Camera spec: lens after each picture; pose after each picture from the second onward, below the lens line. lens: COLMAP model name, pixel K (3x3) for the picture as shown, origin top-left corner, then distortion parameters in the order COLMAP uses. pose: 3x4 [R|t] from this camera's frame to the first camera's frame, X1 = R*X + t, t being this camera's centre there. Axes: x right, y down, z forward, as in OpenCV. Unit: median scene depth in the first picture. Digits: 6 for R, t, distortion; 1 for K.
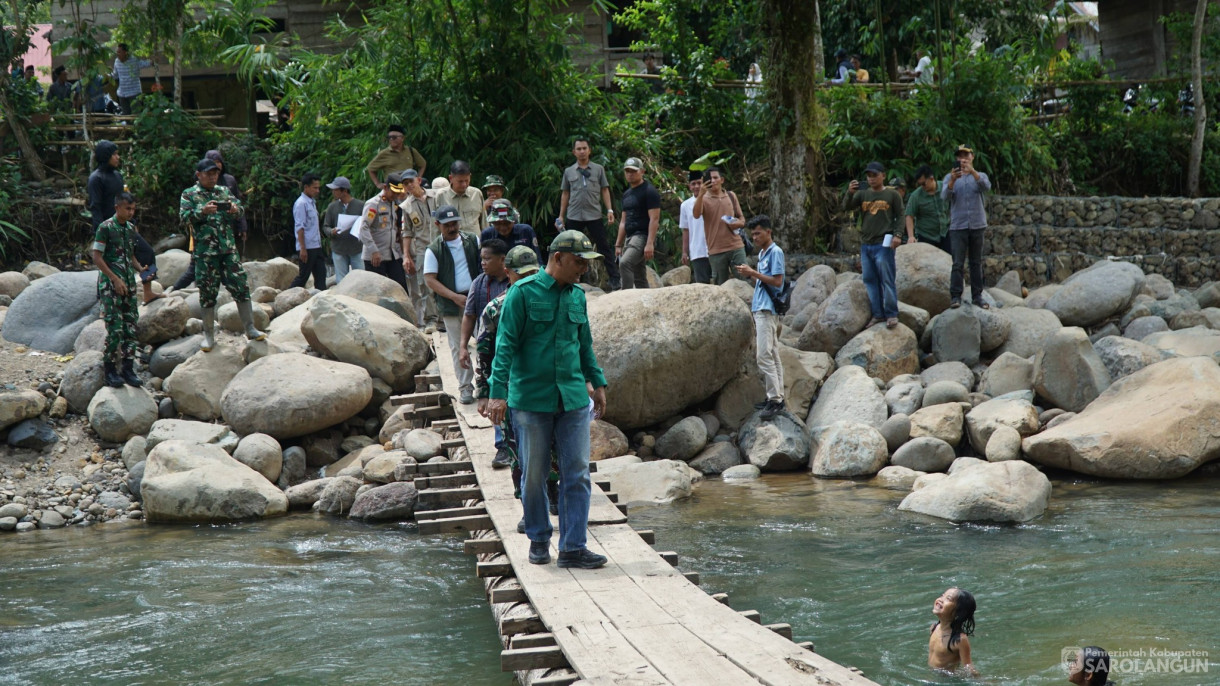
lens RADIAL K [[1756.9, 0, 609.5], [0, 1756.9, 344.0], [0, 0, 1]] dist [-0.136844, 0.000000]
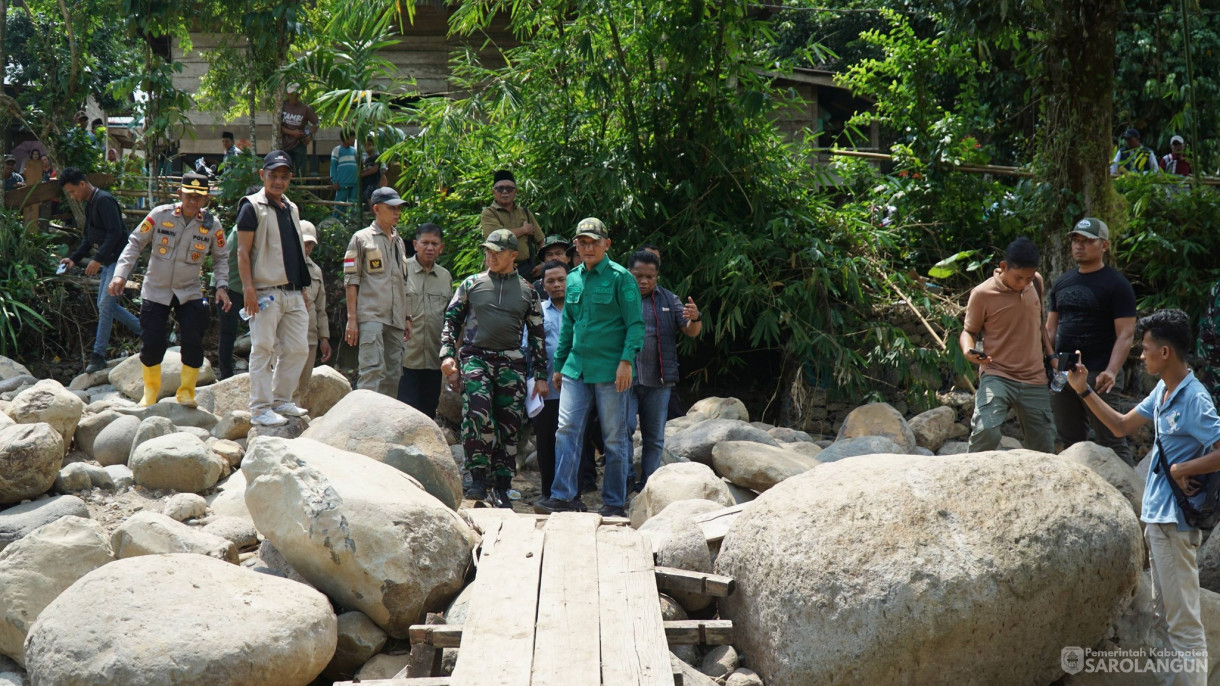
lens RADIAL K [[1756.9, 0, 610.7], [0, 1756.9, 341.9], [0, 0, 1]] dist [-0.136844, 0.000000]
pose [[0.992974, 0.041719, -0.110733, -0.009989], [-0.049688, 0.996294, -0.070206, -0.023419], [0.107394, 0.075214, 0.991367, 0.480383]]
